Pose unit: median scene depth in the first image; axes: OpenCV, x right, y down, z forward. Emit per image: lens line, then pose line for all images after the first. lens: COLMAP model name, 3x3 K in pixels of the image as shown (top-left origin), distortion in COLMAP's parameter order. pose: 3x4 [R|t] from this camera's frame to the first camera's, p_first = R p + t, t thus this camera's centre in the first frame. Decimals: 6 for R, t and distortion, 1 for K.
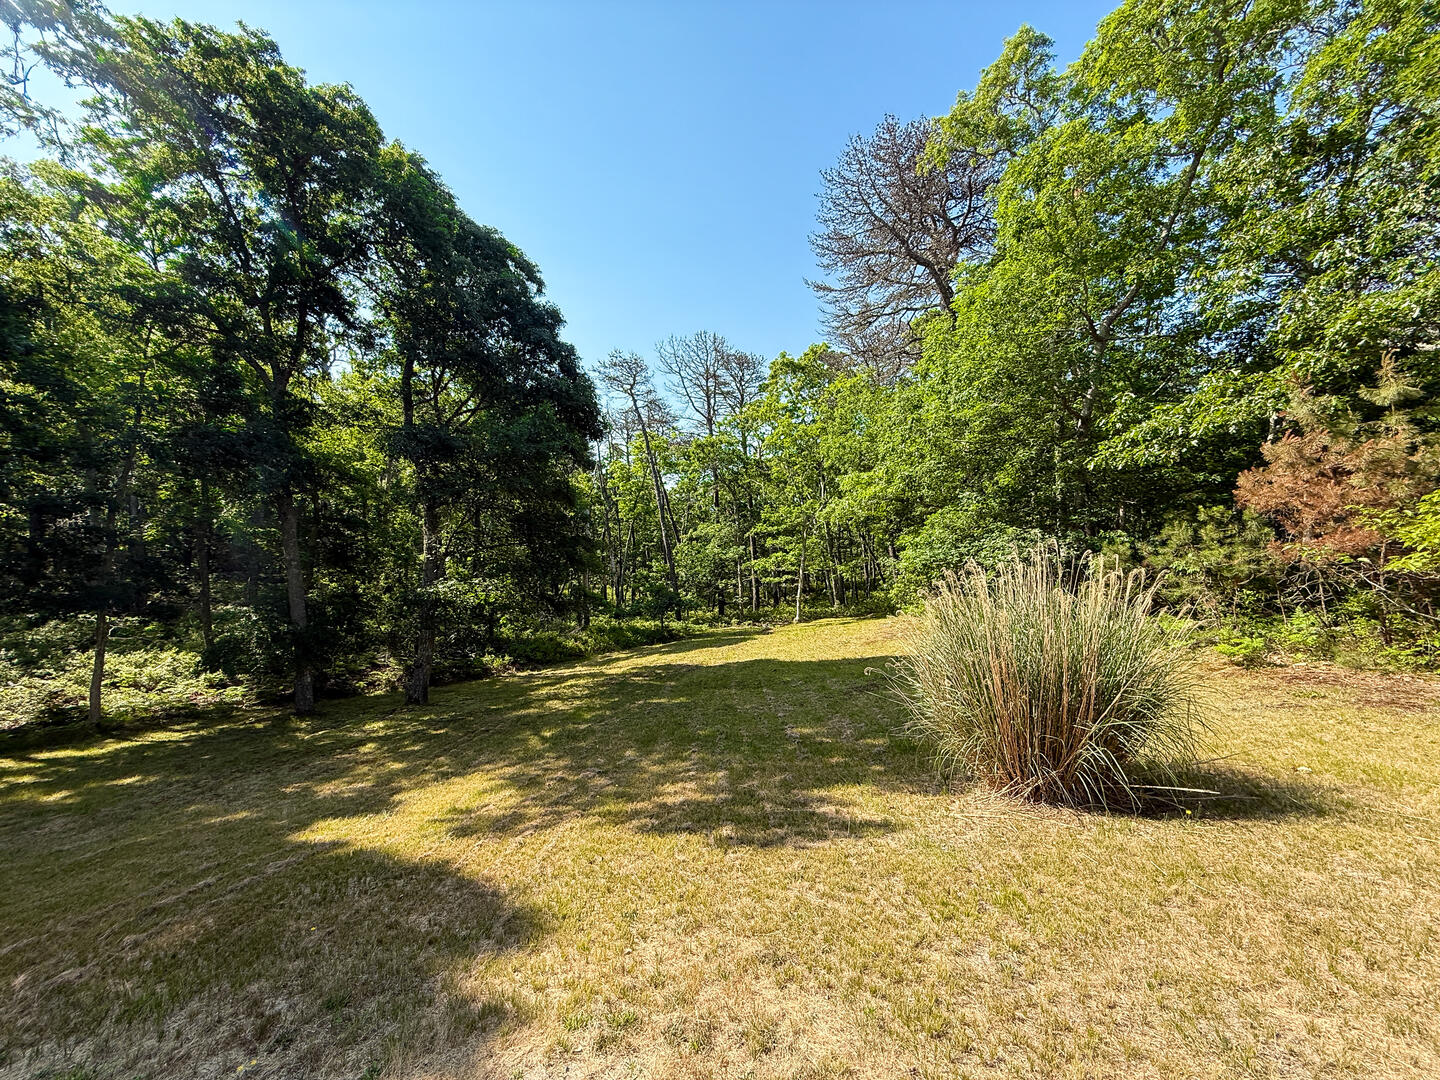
lens RADIAL K [[583.4, 0, 700.9], [0, 583.4, 512.4], [0, 0, 1]] dist [-0.001664, -0.000090]
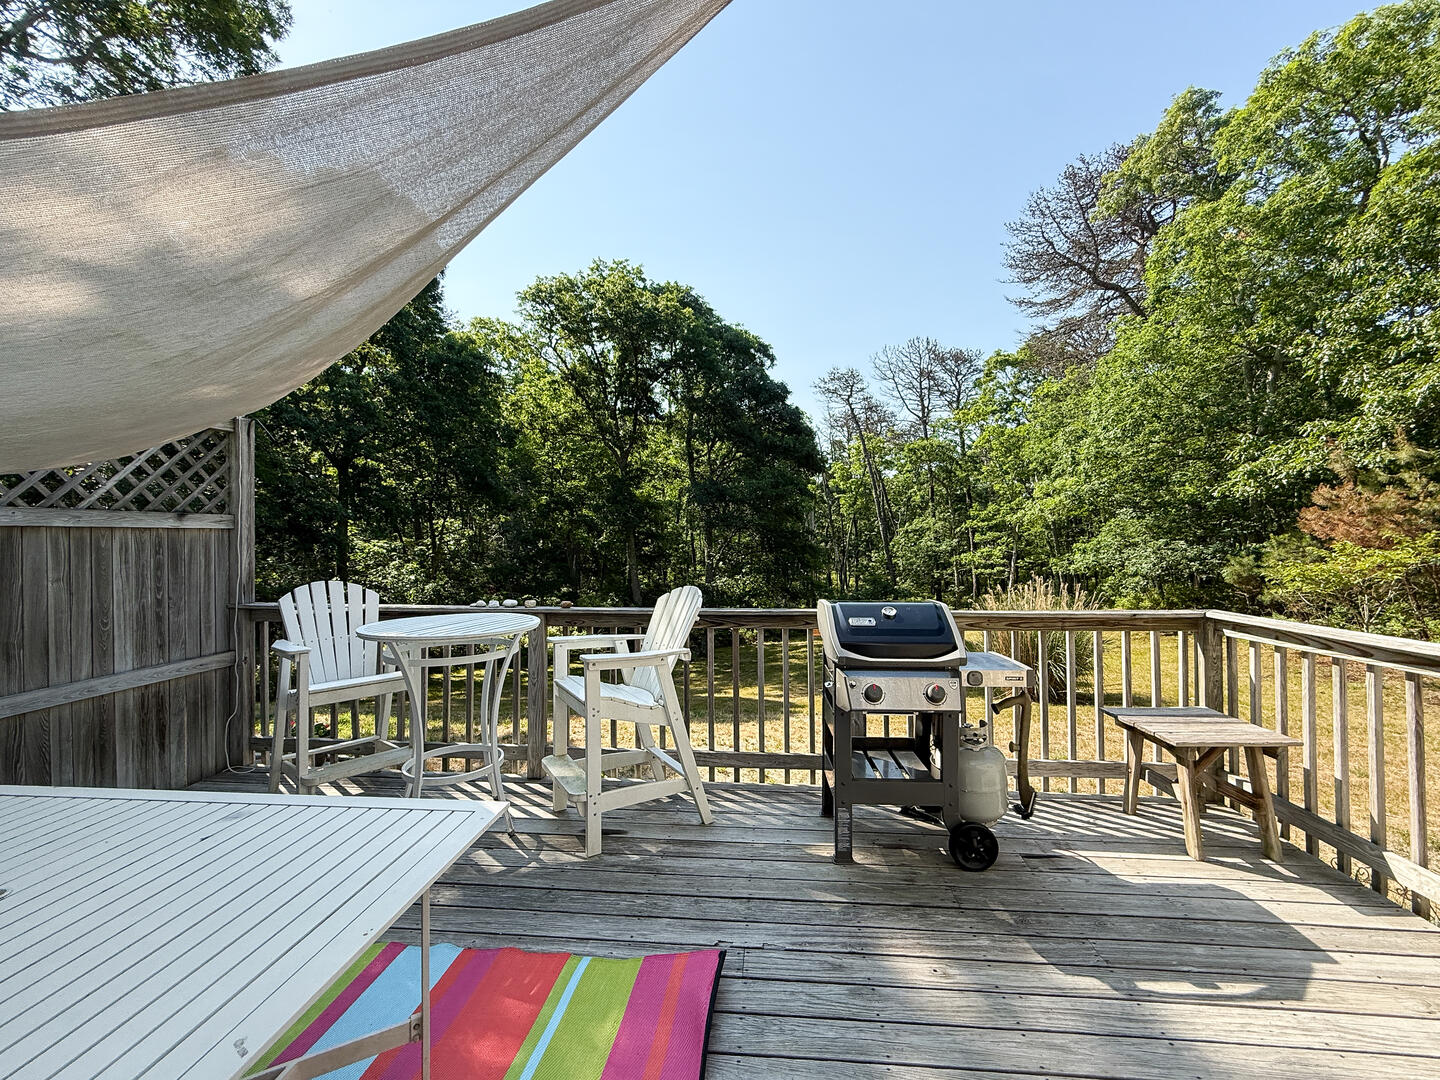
lens RADIAL K [[583.4, 0, 719.7], [0, 583.4, 538.4], [0, 0, 1]] dist [-0.001664, -0.000090]
pose [[0.938629, -0.011198, -0.344747, 0.032539], [0.036901, 0.996997, 0.068084, -0.032251], [0.342949, -0.076627, 0.936223, -0.154859]]
